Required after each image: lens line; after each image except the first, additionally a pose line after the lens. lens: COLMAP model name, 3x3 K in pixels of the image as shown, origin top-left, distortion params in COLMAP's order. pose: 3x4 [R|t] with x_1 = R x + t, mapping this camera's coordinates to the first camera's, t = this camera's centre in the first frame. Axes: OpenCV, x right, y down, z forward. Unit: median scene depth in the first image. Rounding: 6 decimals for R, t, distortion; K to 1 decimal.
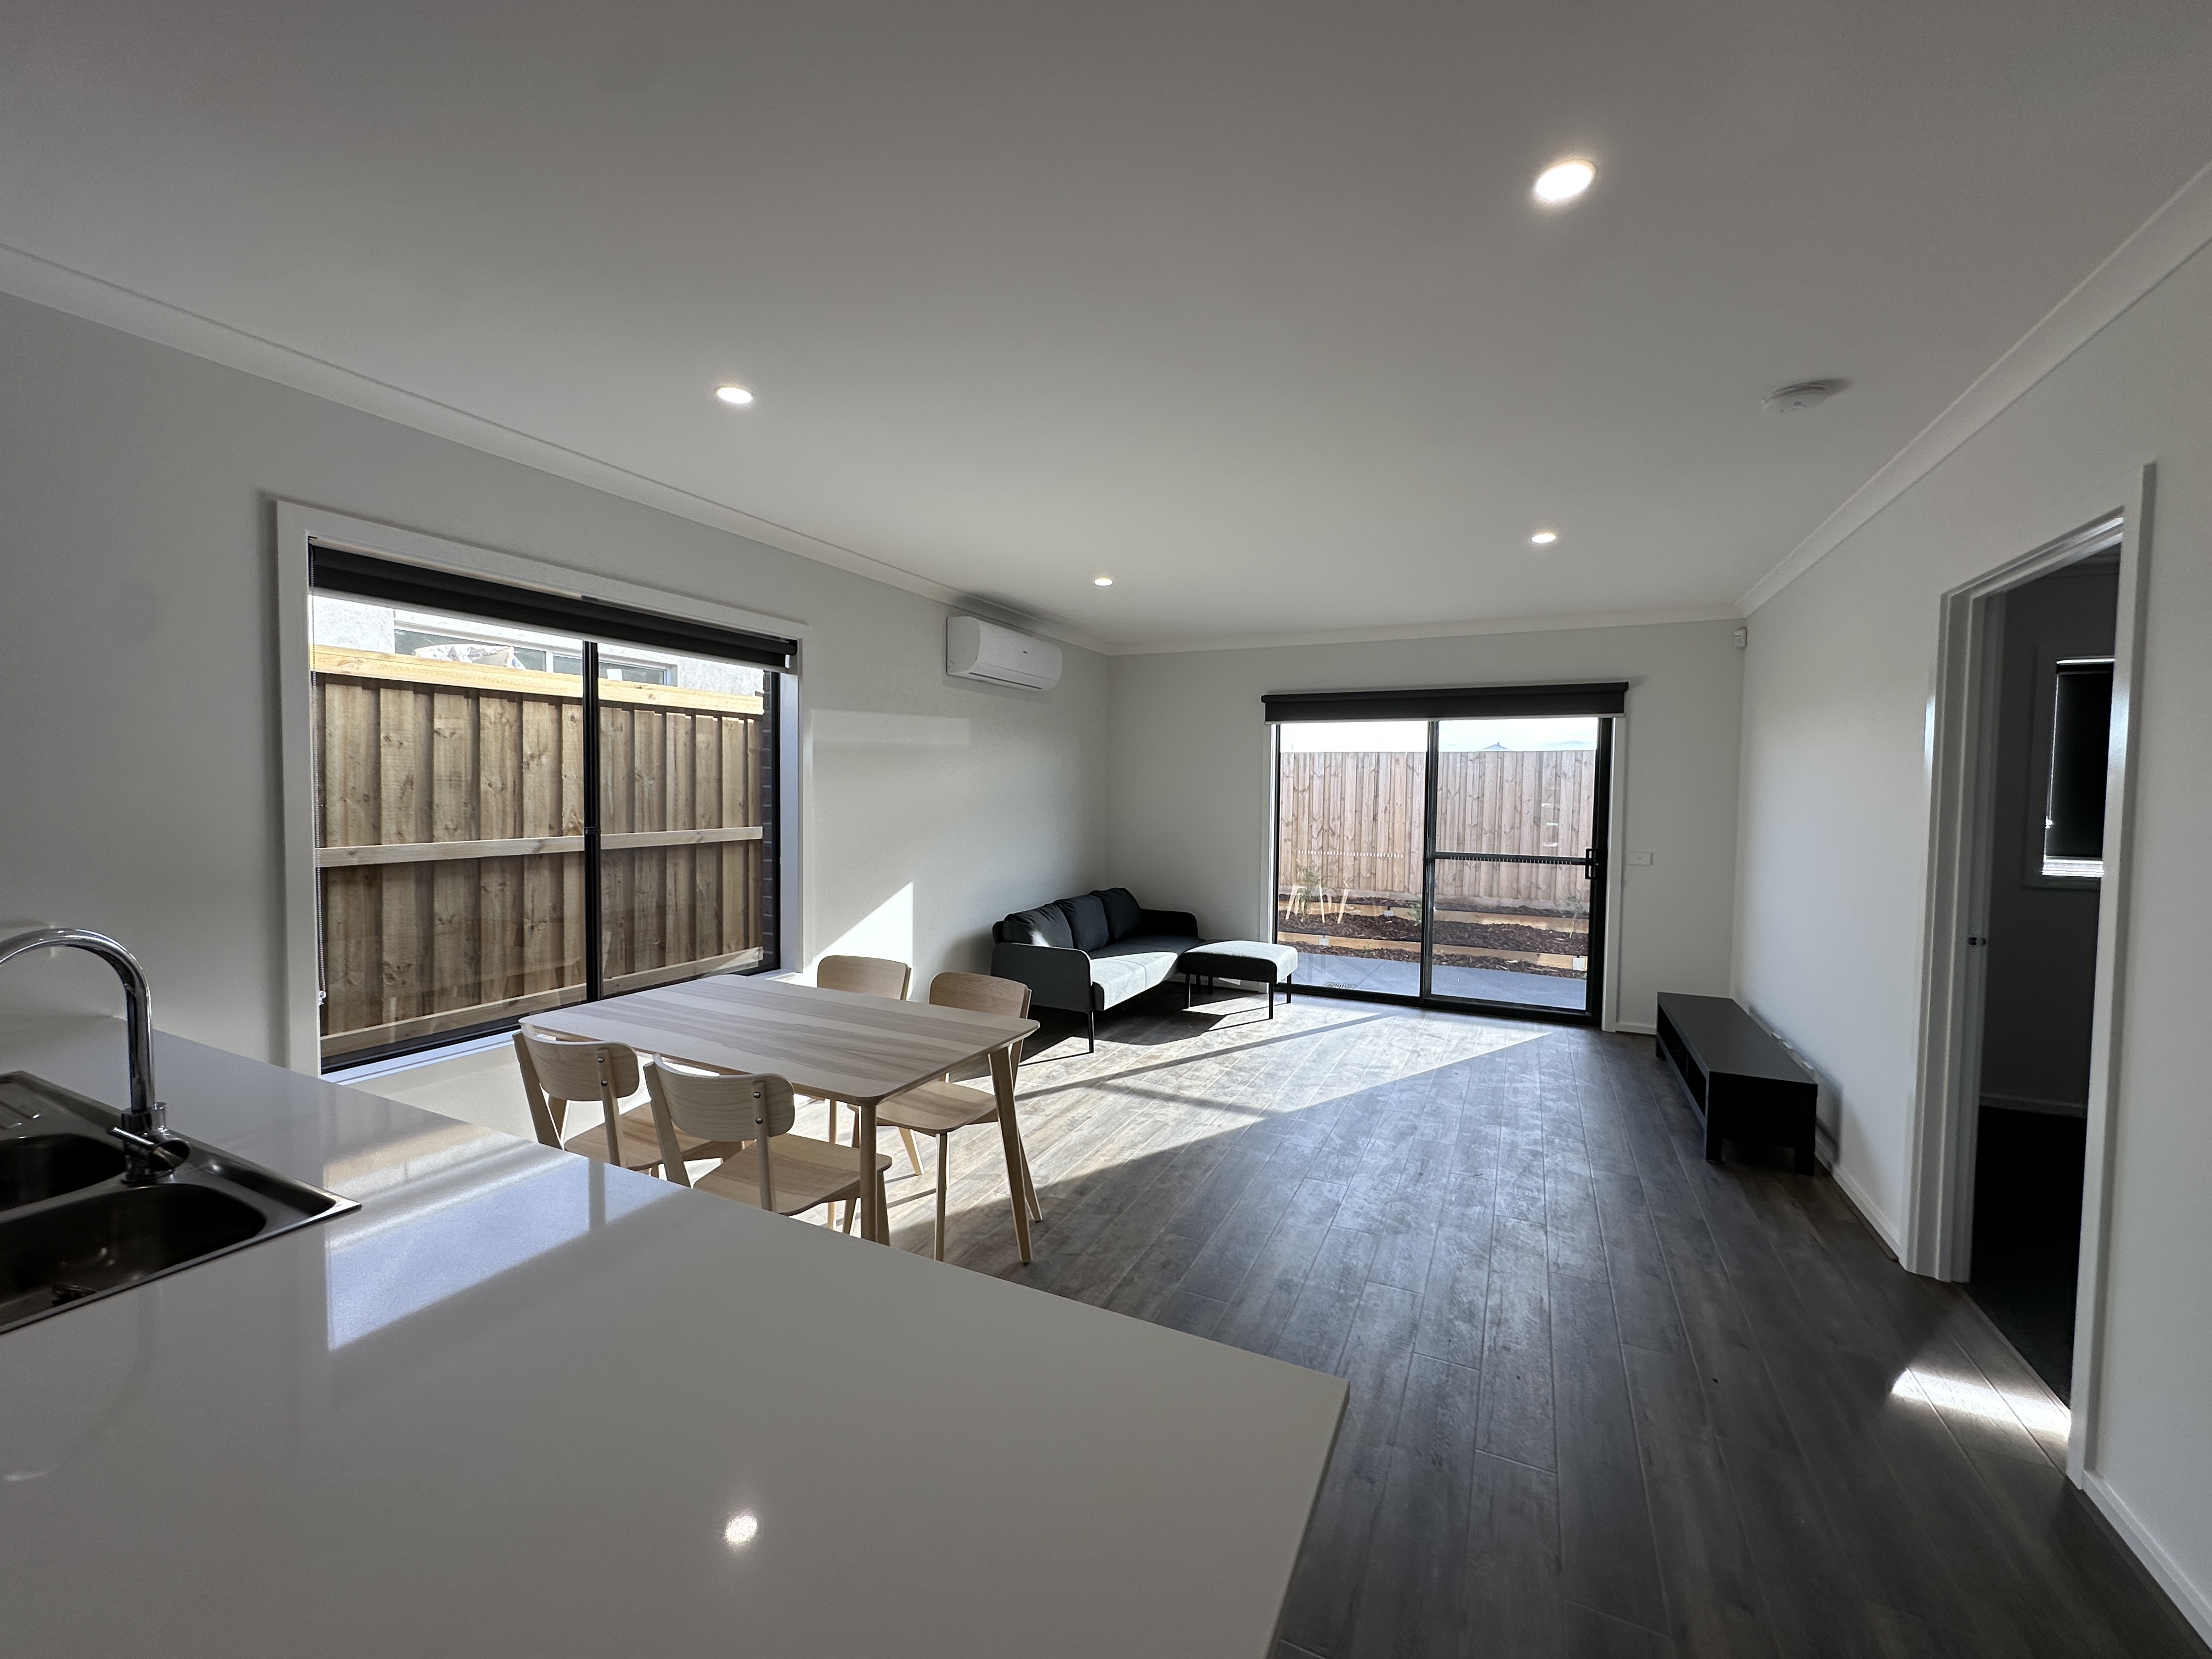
lens RADIAL K [[881.9, 0, 1110.9], [0, 881.9, 825.3], [0, 0, 1]] dist [0.011202, 0.000105]
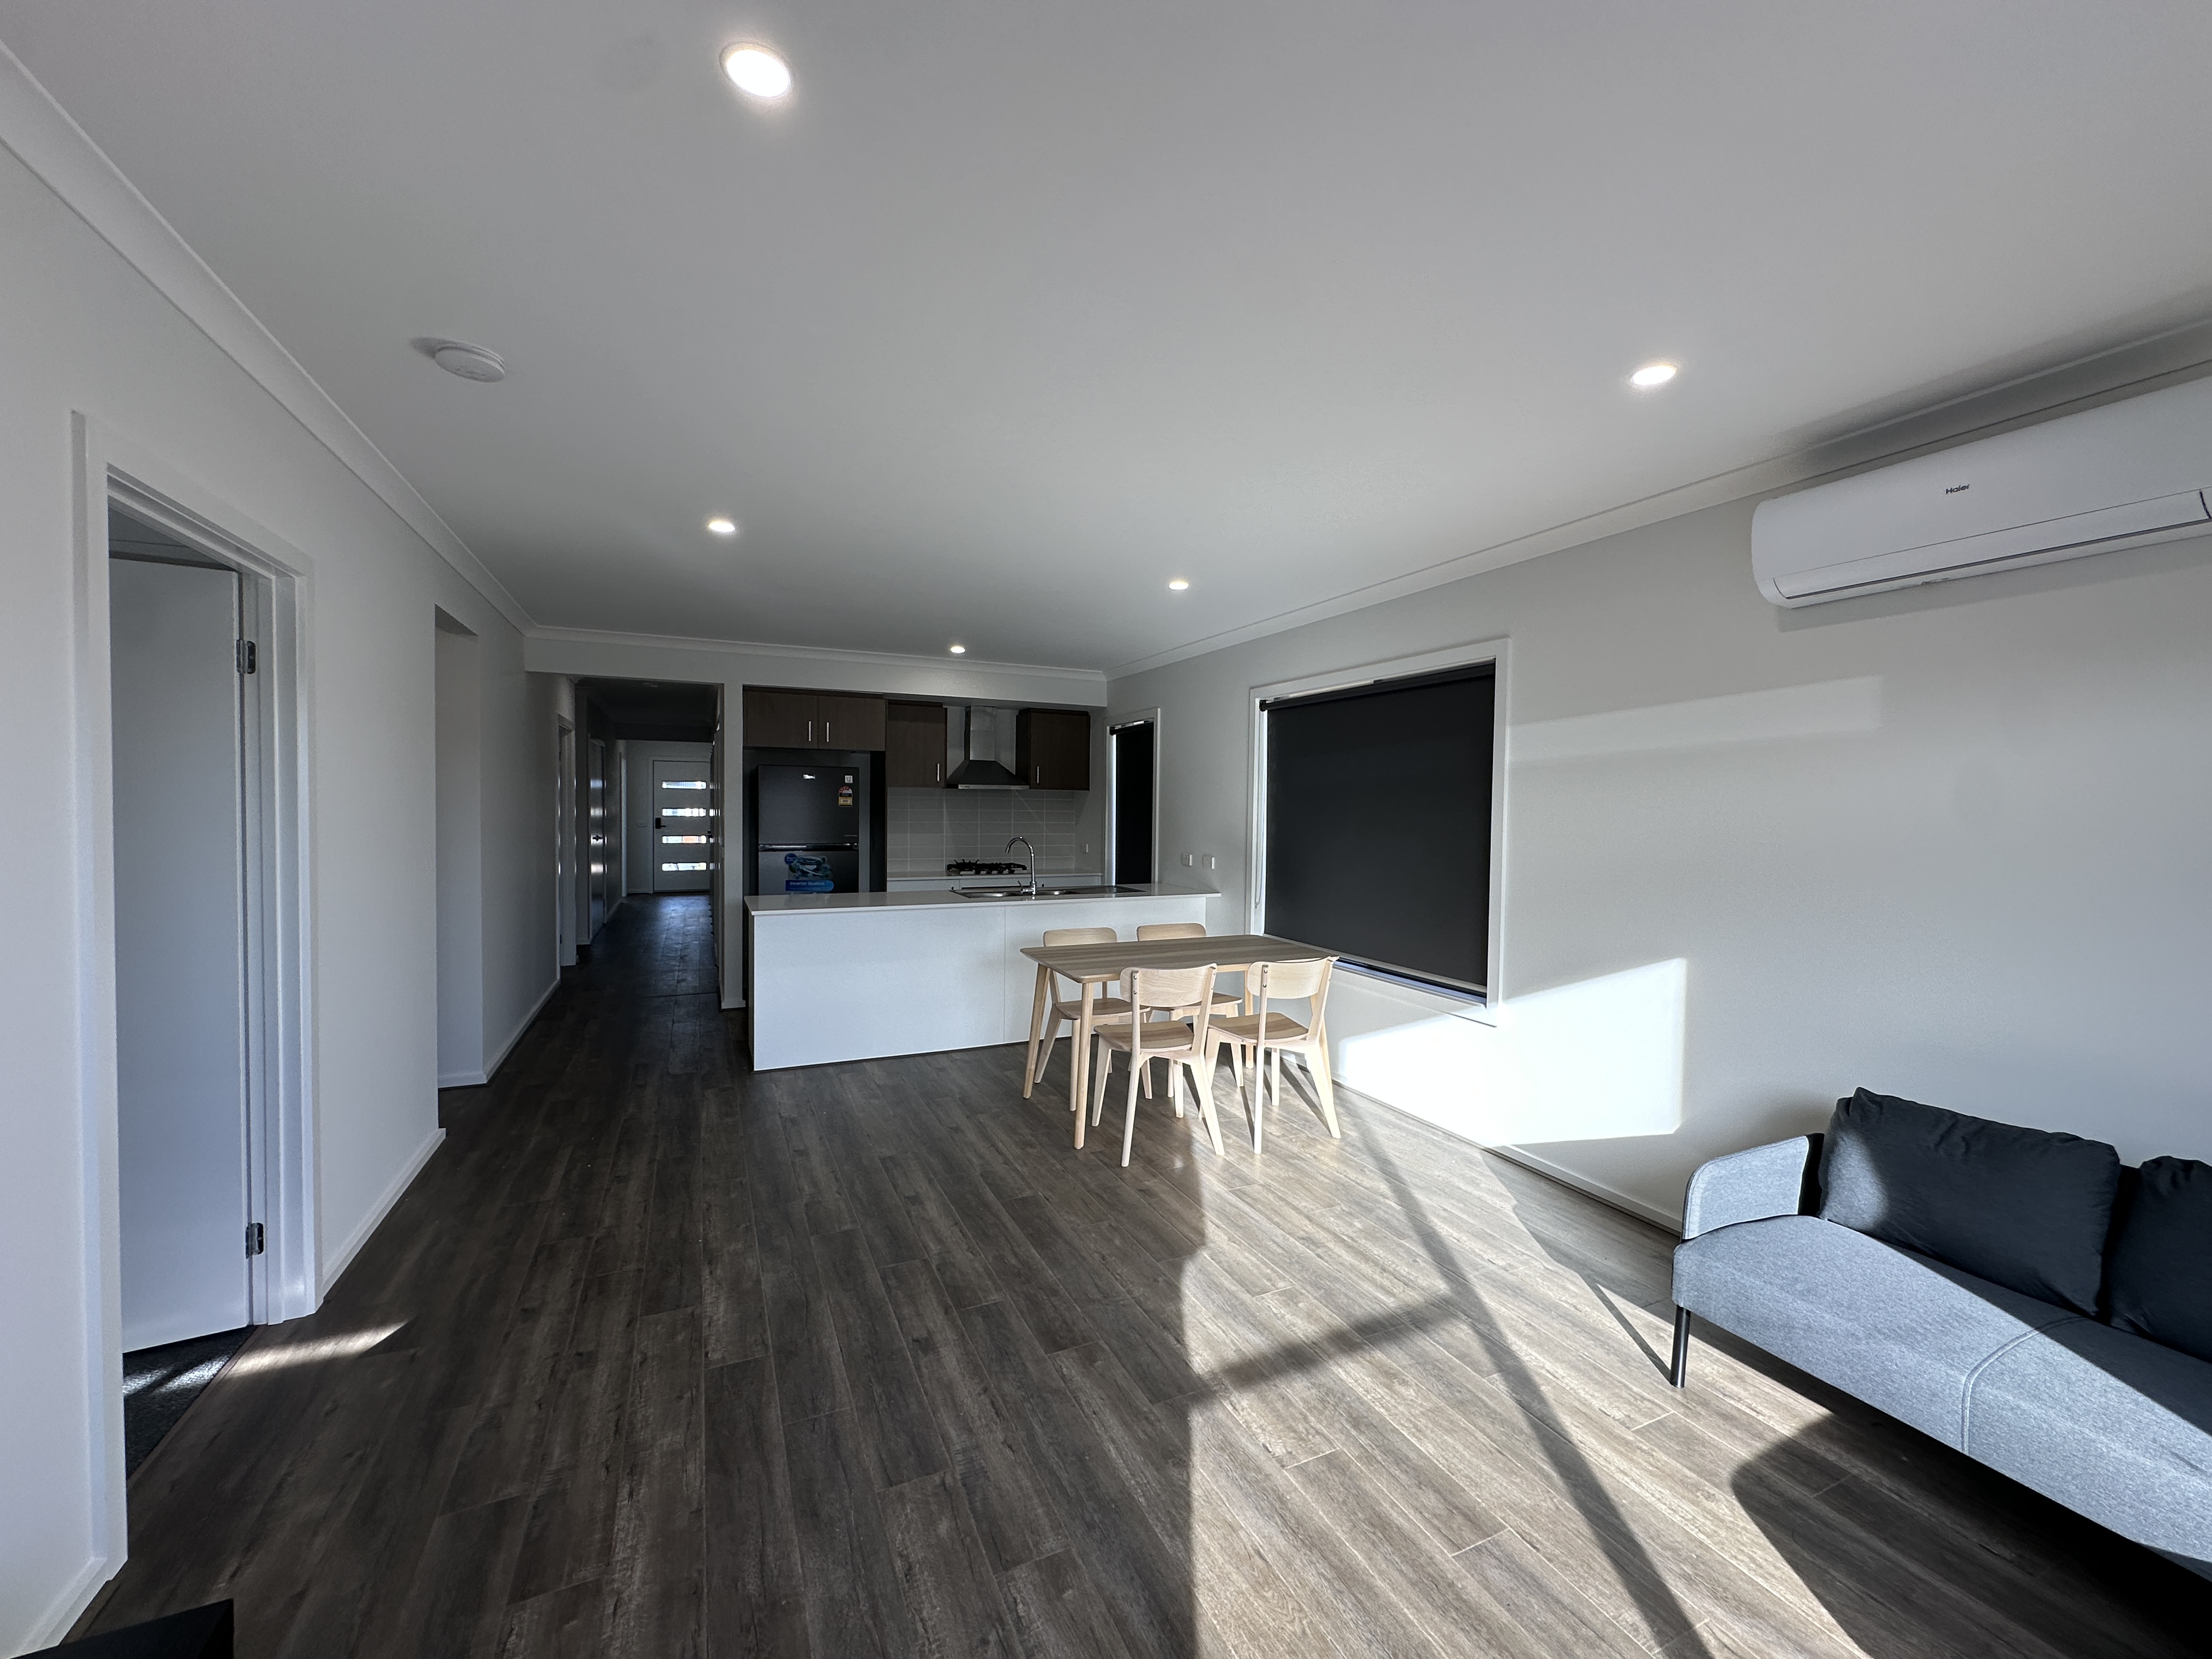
lens RADIAL K [[881.9, 0, 1118.0], [0, 881.9, 836.3], [0, 0, 1]] dist [0.011202, 0.000105]
pose [[-0.629968, 0.008457, -0.776575, 0.610534], [-0.048700, 0.997543, 0.050369, -0.043218], [0.775093, 0.069550, -0.628008, 1.228920]]
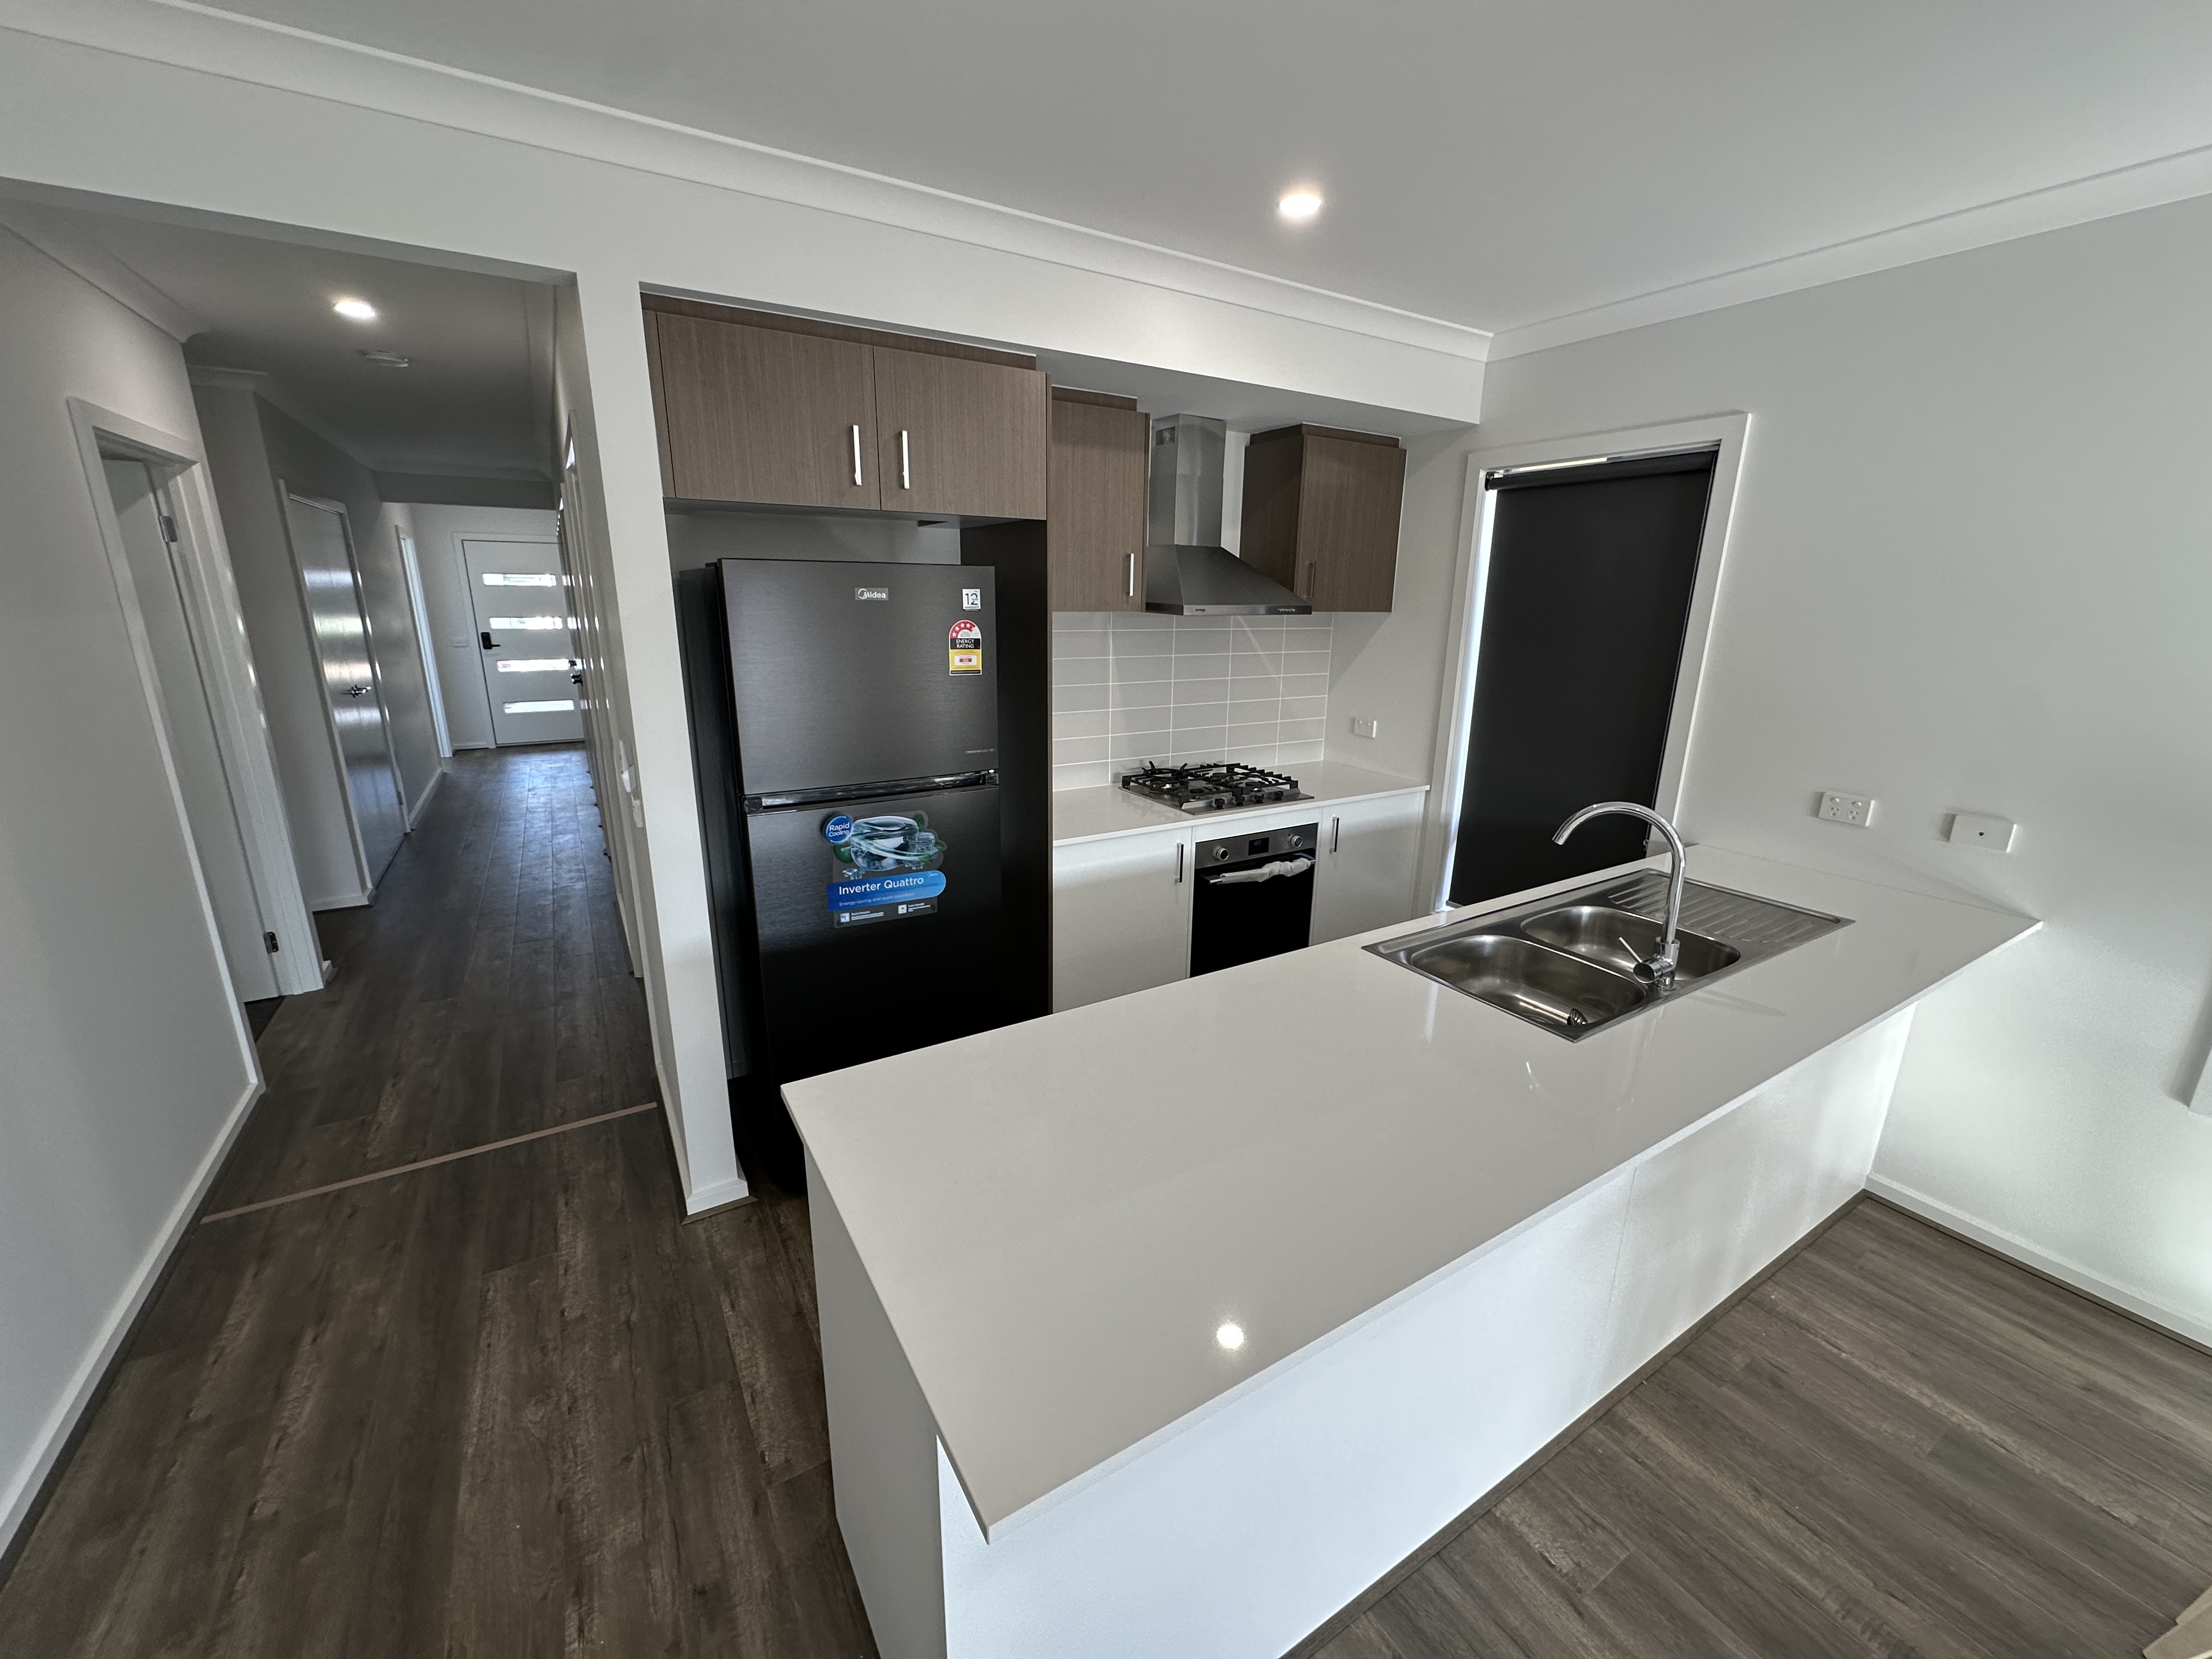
lens RADIAL K [[881.9, 0, 1093.3], [0, 881.9, 820.5], [0, 0, 1]] dist [0.011202, 0.000105]
pose [[-0.554134, 0.189043, -0.810678, 0.503507], [-0.050441, 0.964457, 0.259381, -0.046202], [0.830898, 0.184624, -0.524903, 1.007209]]
